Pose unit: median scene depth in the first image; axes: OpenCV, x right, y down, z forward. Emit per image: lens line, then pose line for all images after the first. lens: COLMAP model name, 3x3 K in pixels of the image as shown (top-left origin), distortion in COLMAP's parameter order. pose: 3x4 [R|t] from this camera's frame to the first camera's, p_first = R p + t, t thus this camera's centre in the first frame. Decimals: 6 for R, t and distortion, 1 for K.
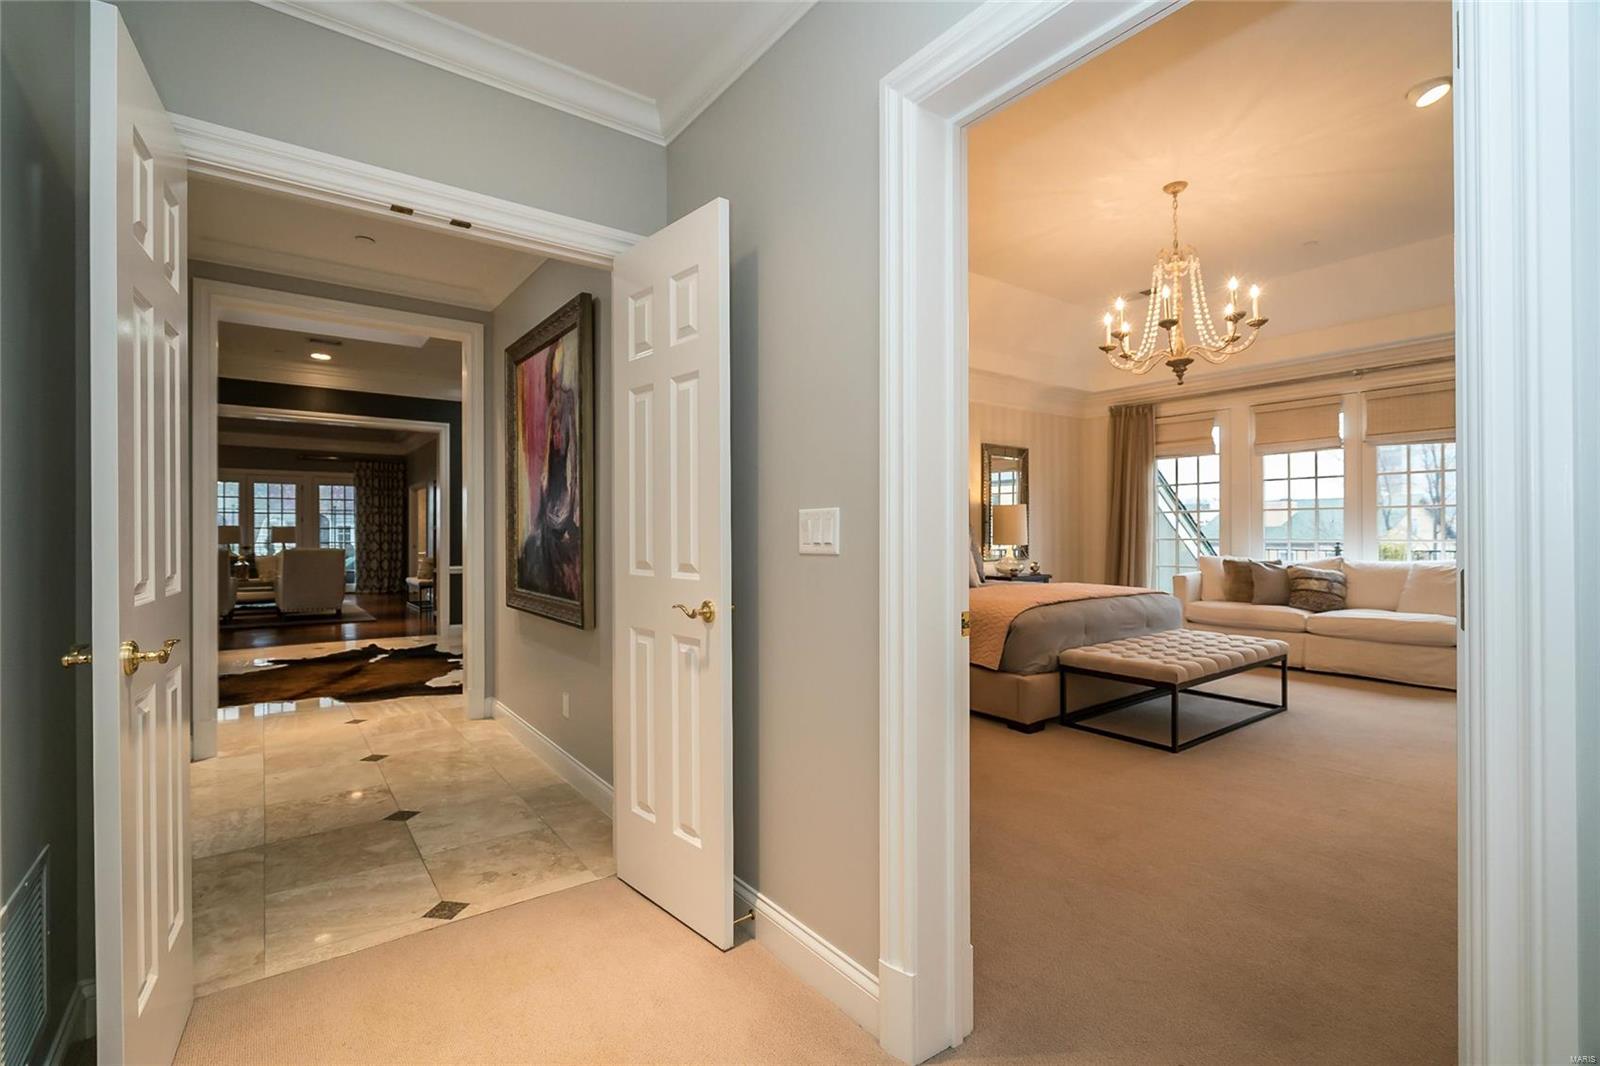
lens RADIAL K [[736.2, 0, 784.3], [0, 736.2, 536.0], [0, 0, 1]] dist [-0.005768, 0.002320]
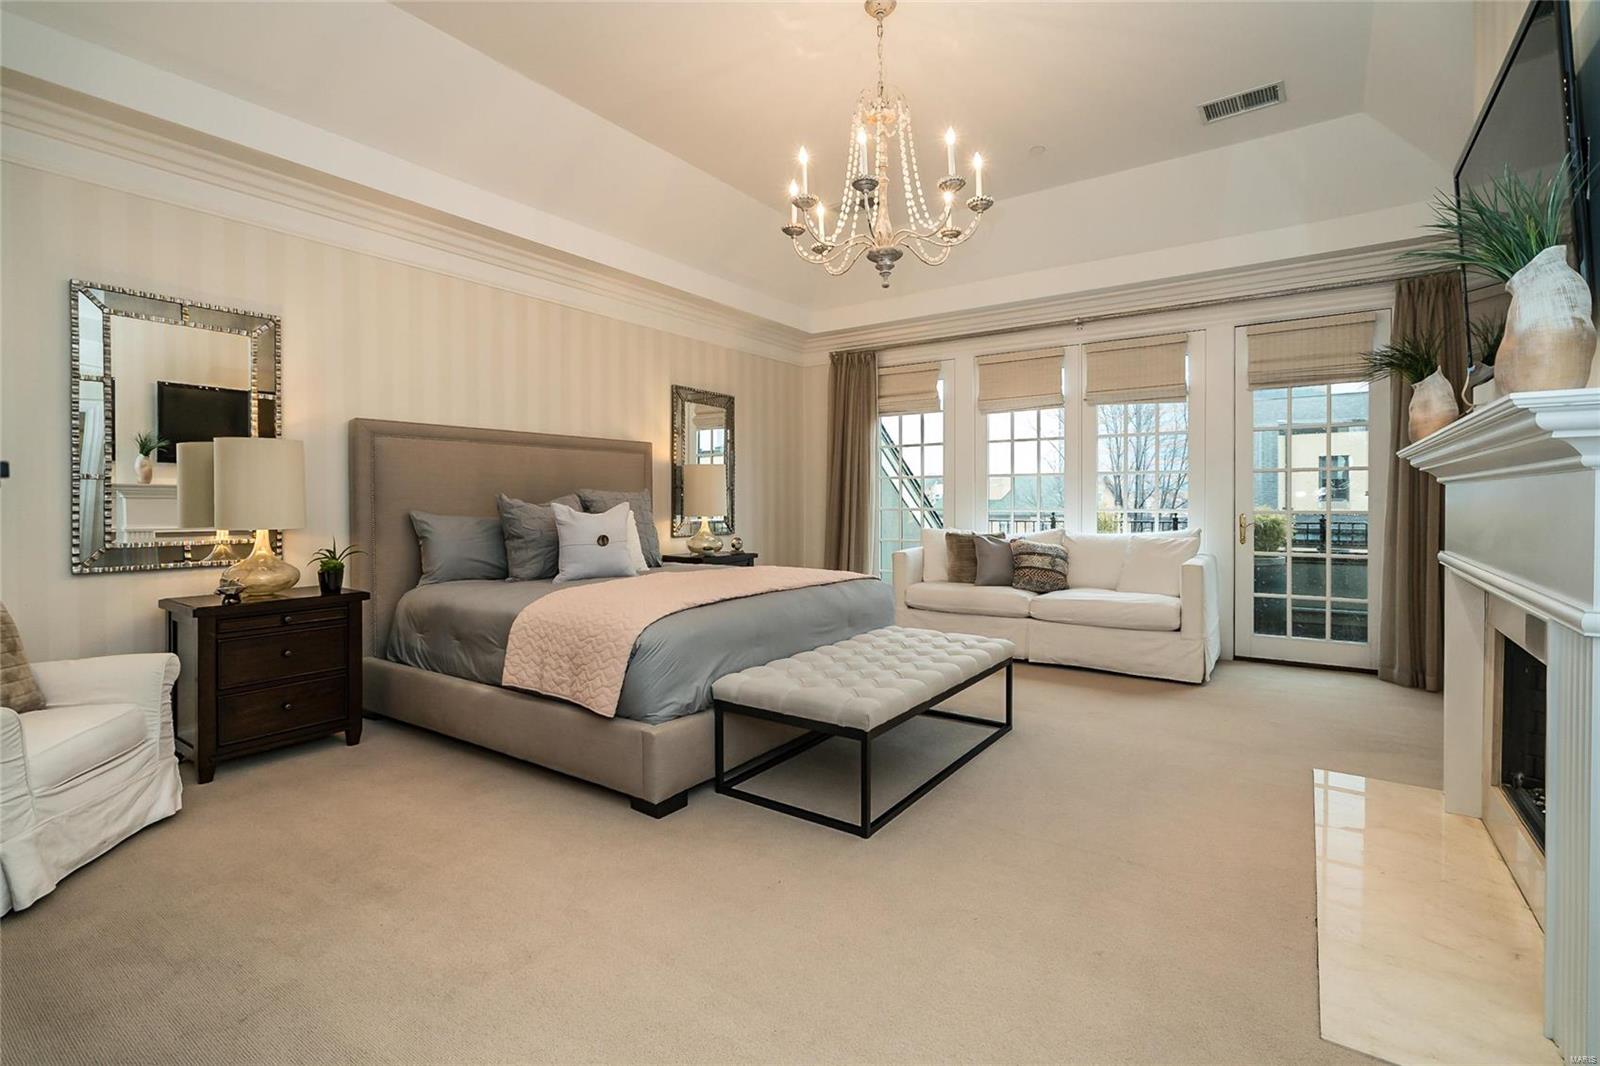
lens RADIAL K [[736.2, 0, 814.0], [0, 736.2, 521.6], [0, 0, 1]] dist [-0.005768, 0.002320]
pose [[0.940832, -0.004668, 0.338841, 0.238774], [-0.000284, 0.999894, 0.014564, 0.009250], [-0.338873, -0.013798, 0.940731, 0.363721]]
